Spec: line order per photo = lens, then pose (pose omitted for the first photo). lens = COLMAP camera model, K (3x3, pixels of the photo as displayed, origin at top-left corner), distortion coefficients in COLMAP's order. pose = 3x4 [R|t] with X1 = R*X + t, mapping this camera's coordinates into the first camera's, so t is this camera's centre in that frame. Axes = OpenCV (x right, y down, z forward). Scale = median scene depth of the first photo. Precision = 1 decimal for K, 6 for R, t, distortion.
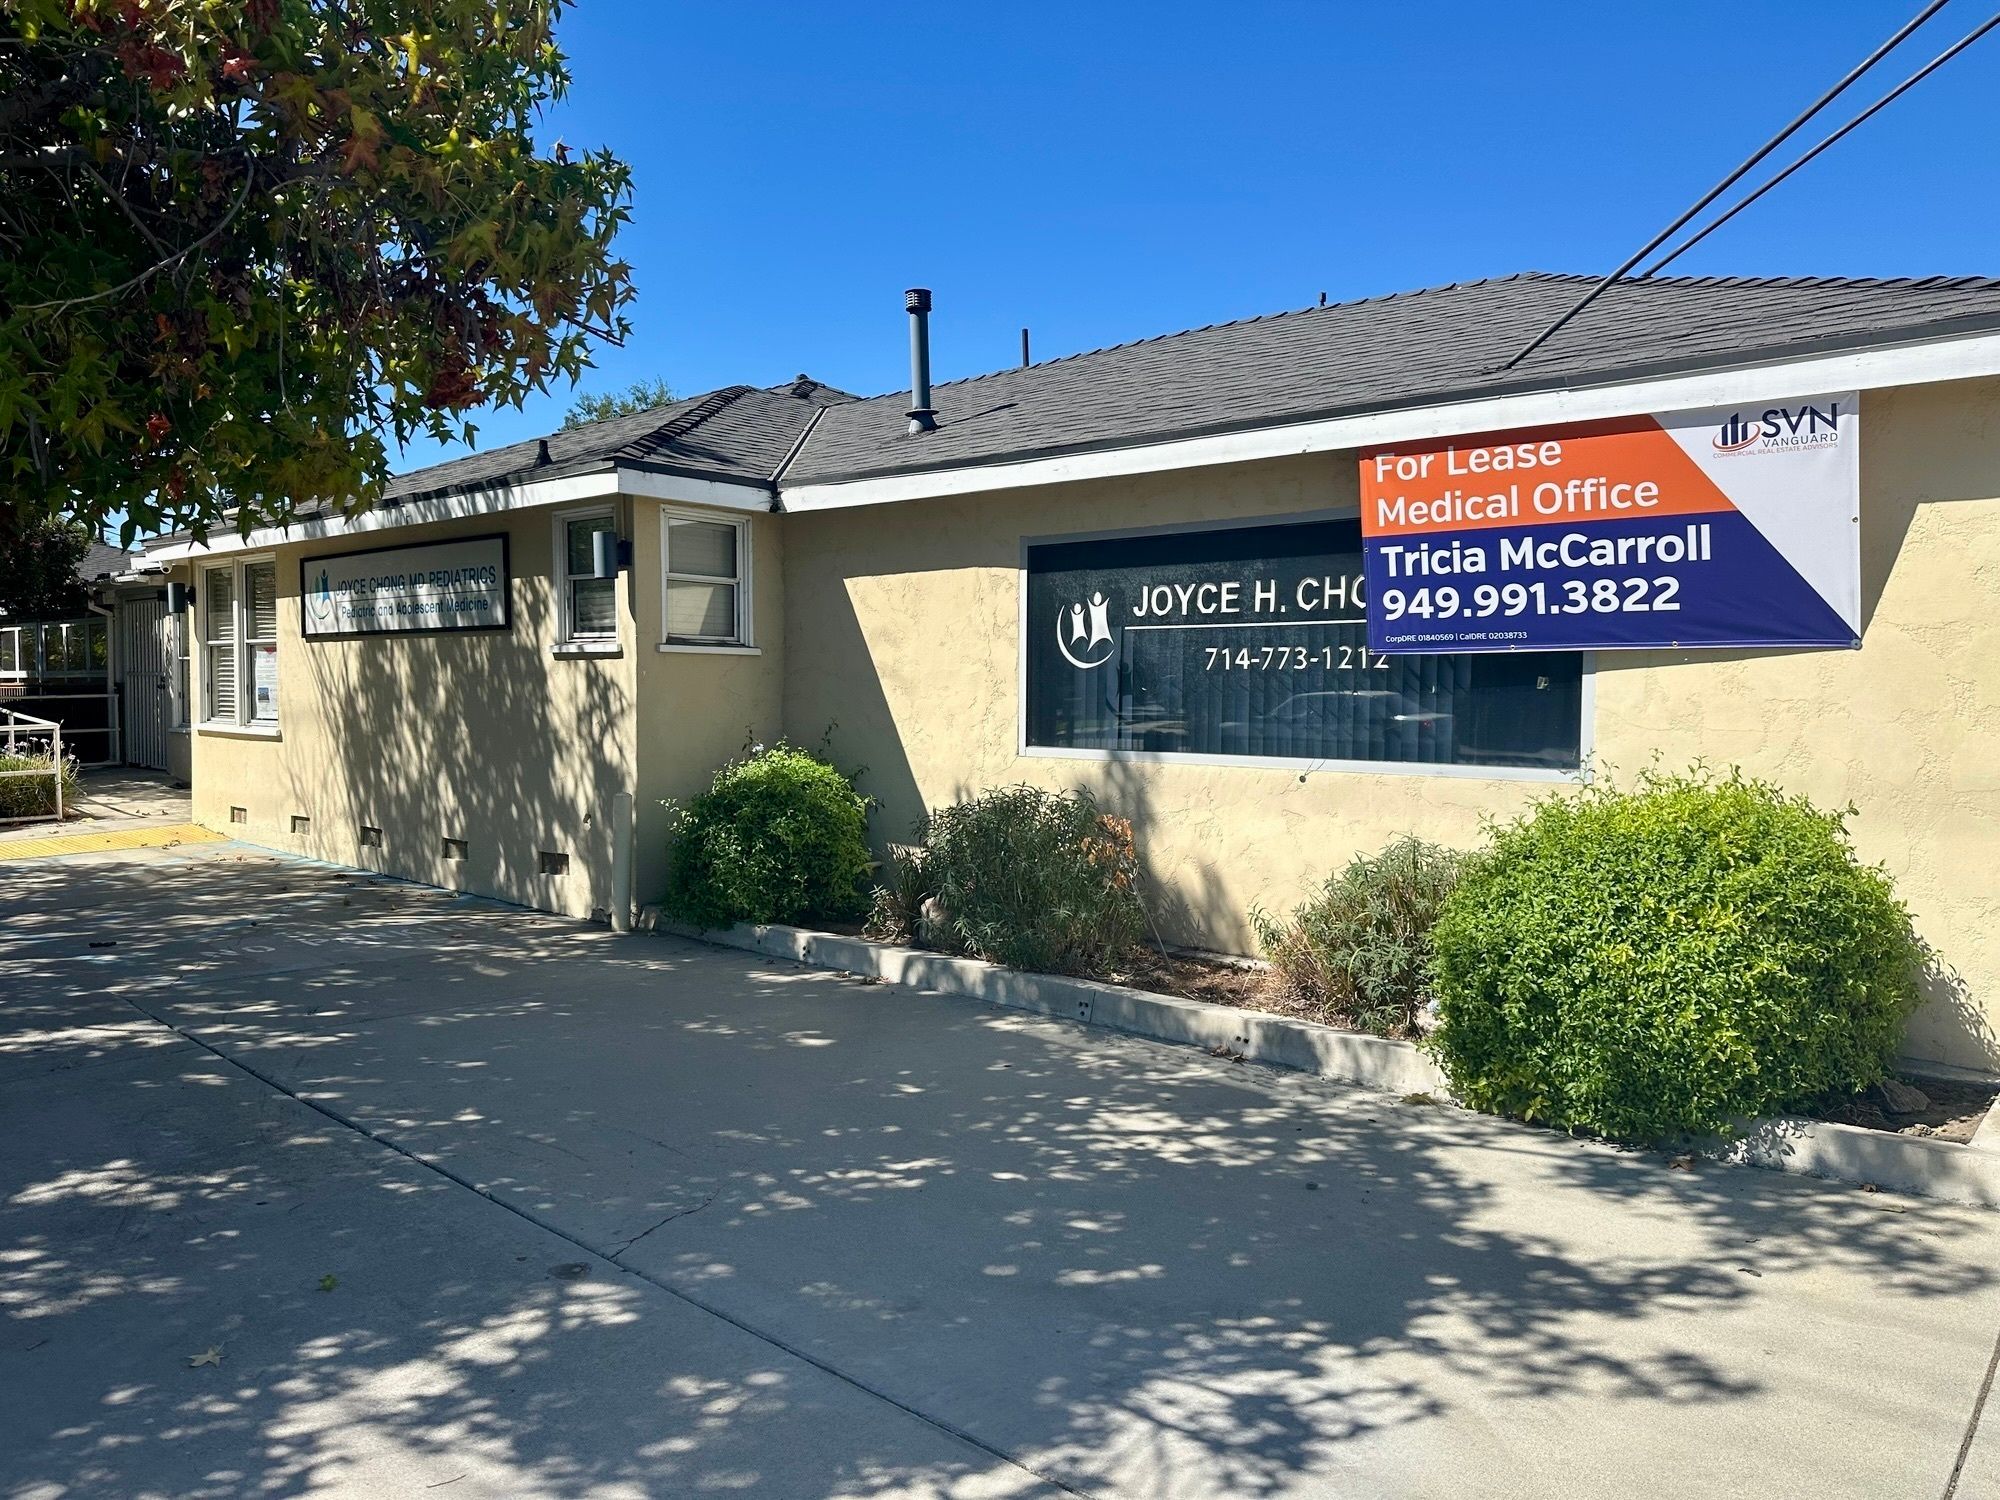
lens RADIAL K [[1421.2, 0, 980.7], [0, 1421.2, 744.5], [0, 0, 1]] dist [0.010404, -0.020588]
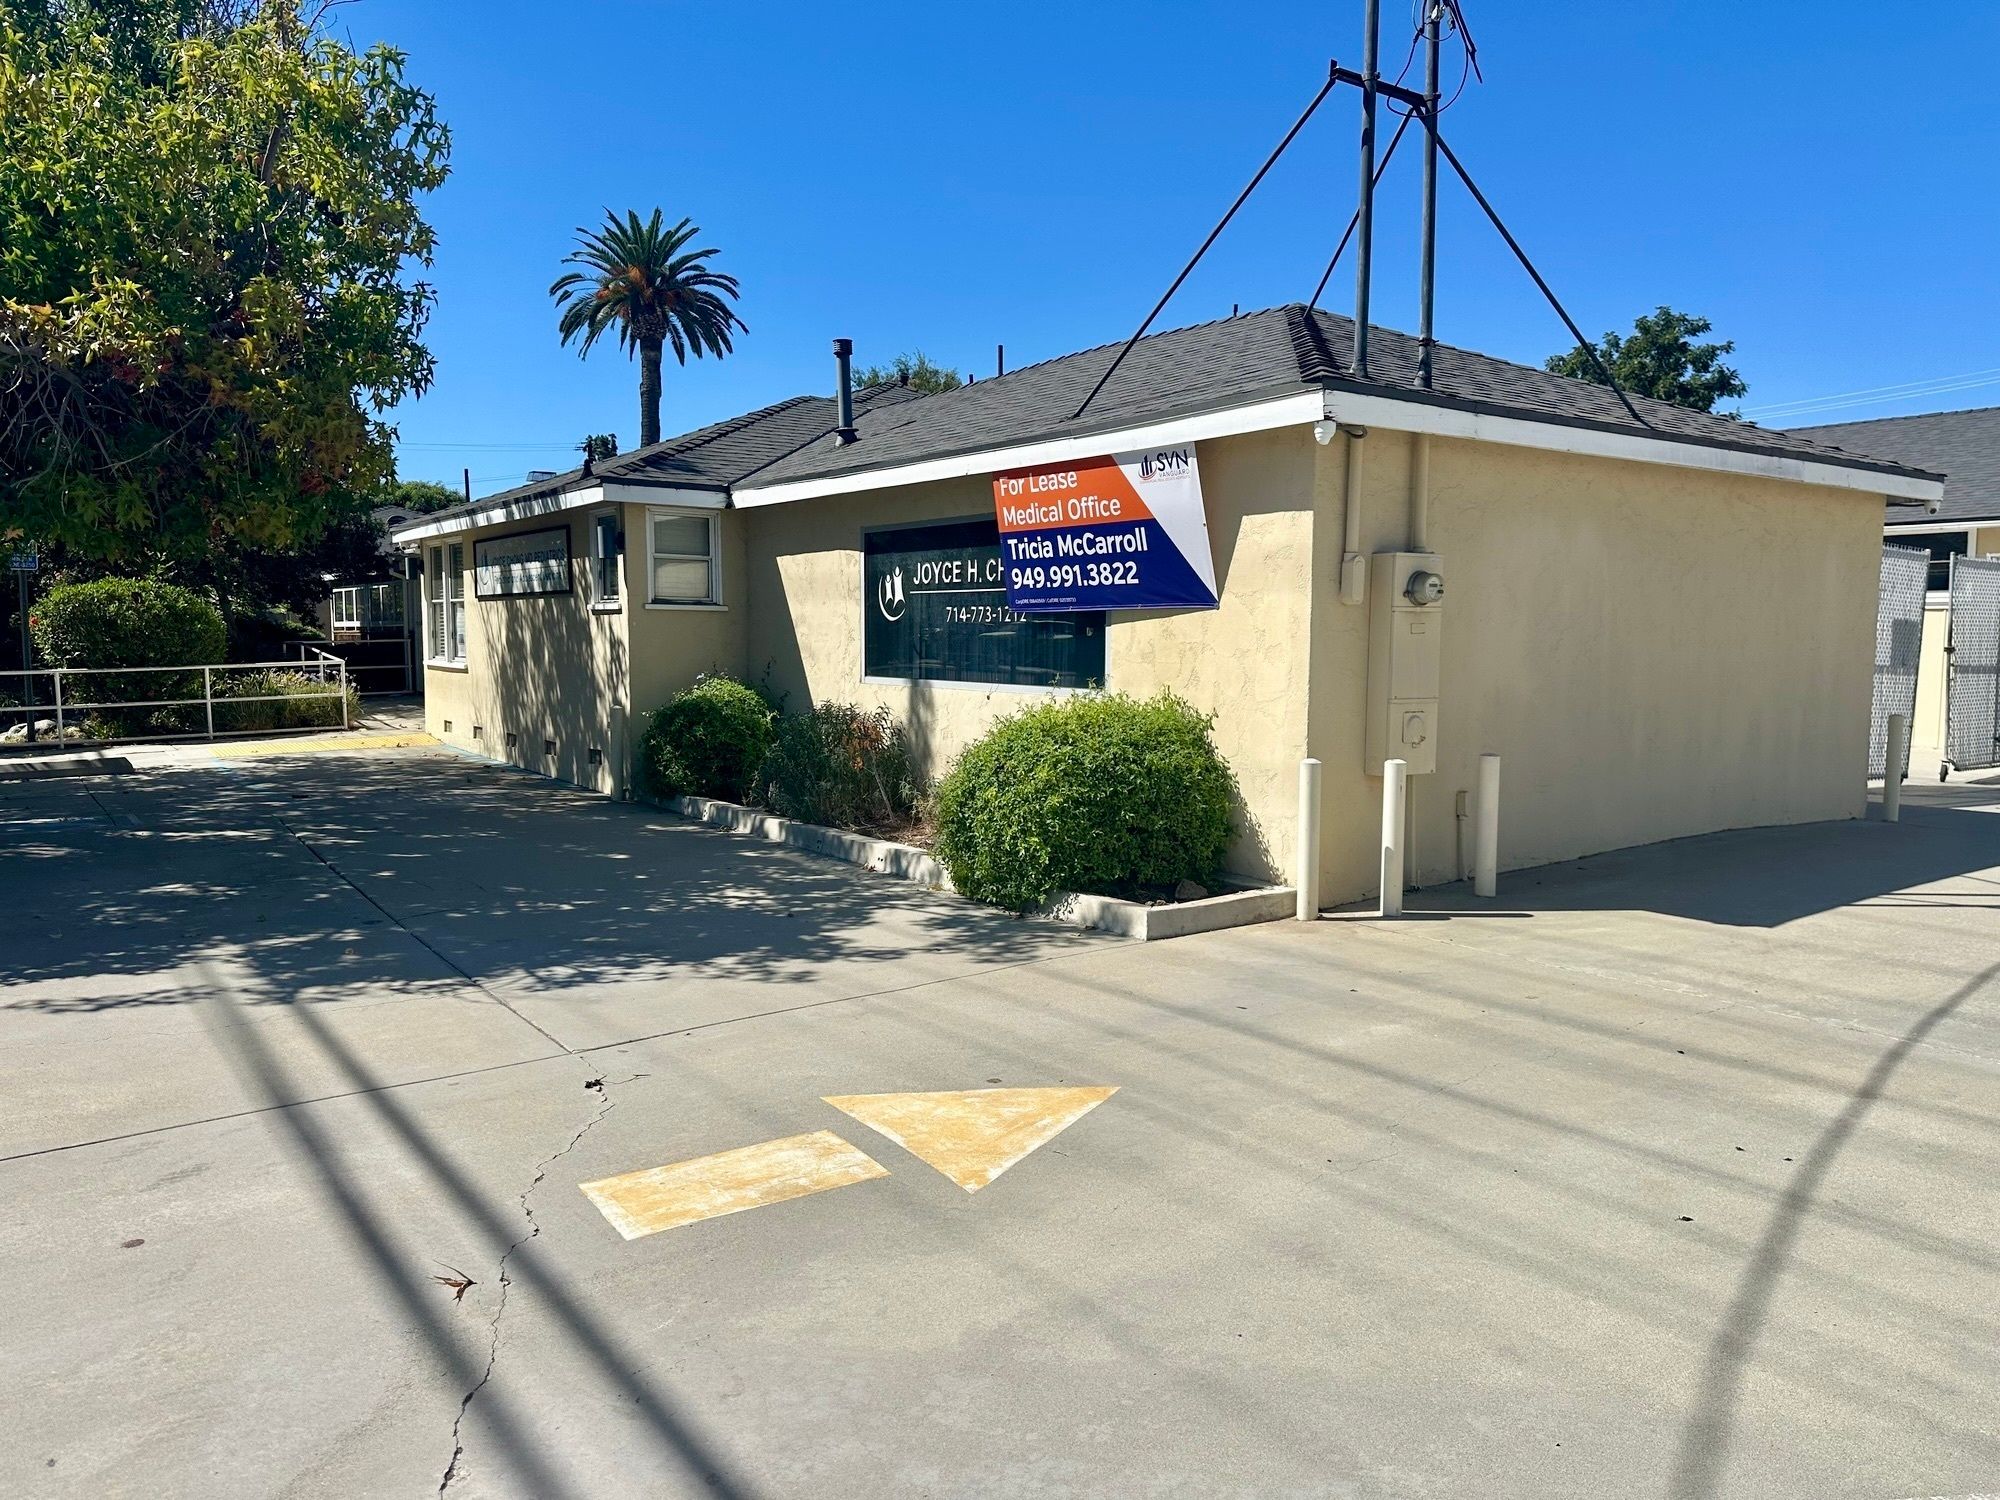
lens RADIAL K [[1421.2, 0, 1015.1], [0, 1421.2, 754.6], [0, 0, 1]] dist [0.010404, -0.020588]
pose [[0.976339, 0.016110, -0.215646, 0.598527], [-0.005655, 0.998782, 0.049015, 0.011463], [0.216173, -0.046636, 0.975241, -0.437547]]
